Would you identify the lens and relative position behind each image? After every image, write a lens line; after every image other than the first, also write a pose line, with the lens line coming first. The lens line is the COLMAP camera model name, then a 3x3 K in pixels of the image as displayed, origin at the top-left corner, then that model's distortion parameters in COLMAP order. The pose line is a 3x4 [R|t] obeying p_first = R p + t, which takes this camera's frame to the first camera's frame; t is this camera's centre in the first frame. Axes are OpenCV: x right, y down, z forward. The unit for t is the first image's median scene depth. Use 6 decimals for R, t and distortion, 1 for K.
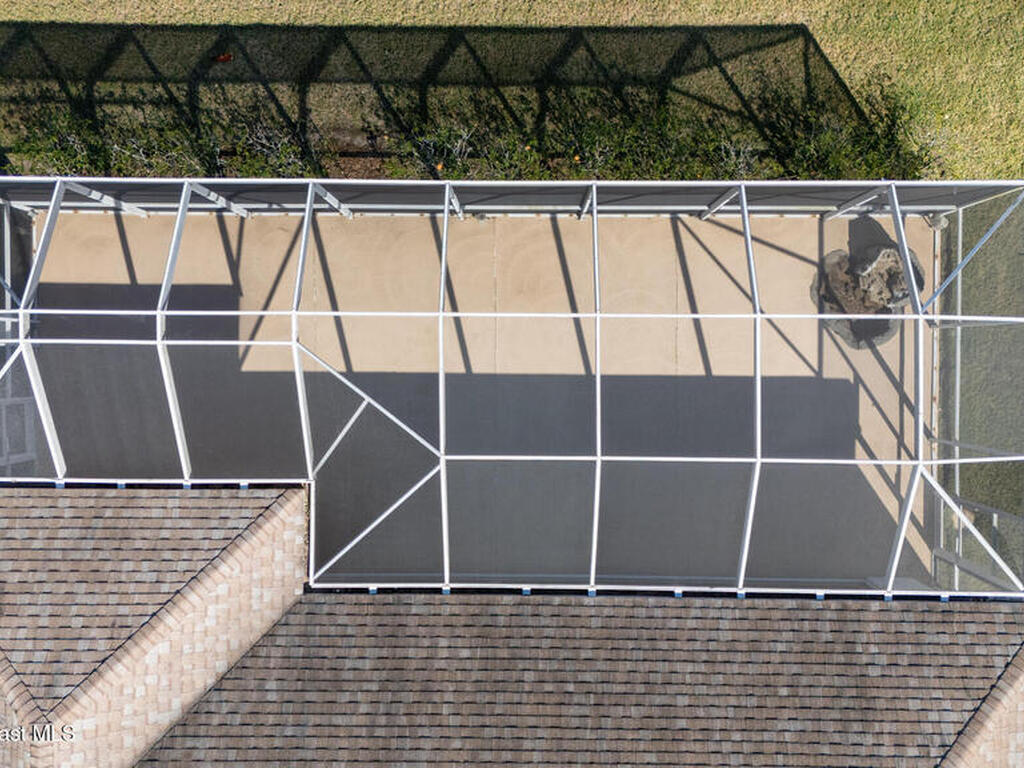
lens RADIAL K [[1005.7, 0, 512.0], [0, 1005.7, 384.0], [0, 0, 1]] dist [0.110707, -0.209654]
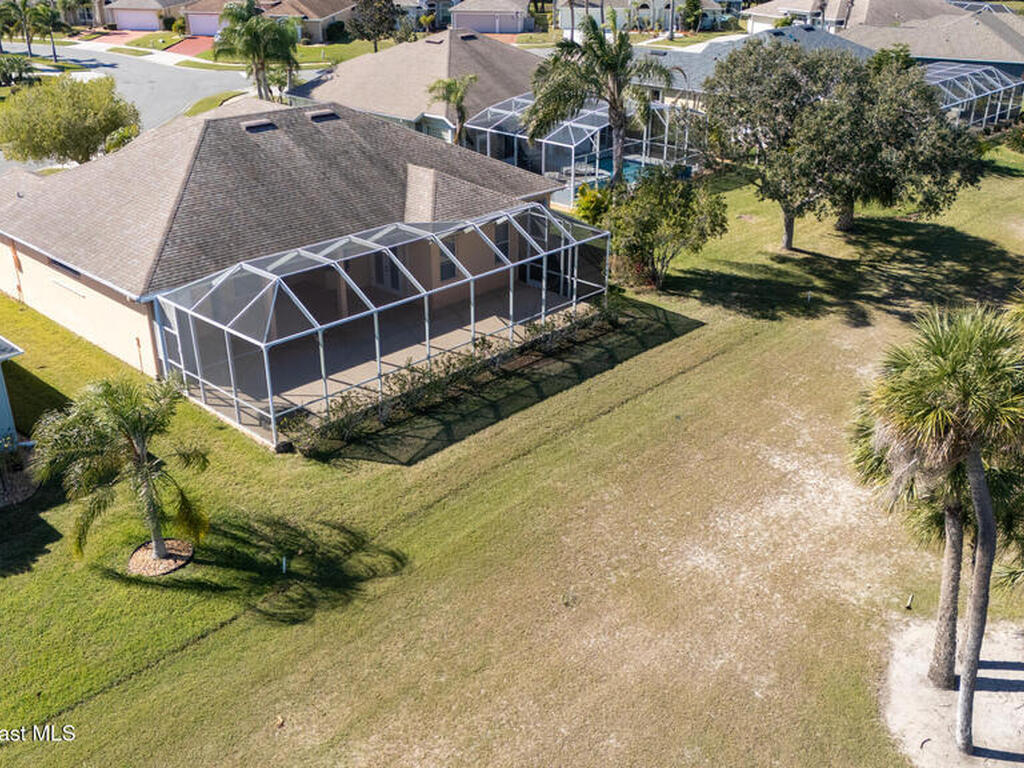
lens RADIAL K [[1005.7, 0, 512.0], [0, 1005.7, 384.0], [0, 0, 1]] dist [0.110707, -0.209654]
pose [[-0.683146, 0.308200, -0.662060, 1.229310], [-0.729953, -0.315388, 0.606382, -1.441188], [-0.021919, 0.897521, 0.440428, 0.147938]]
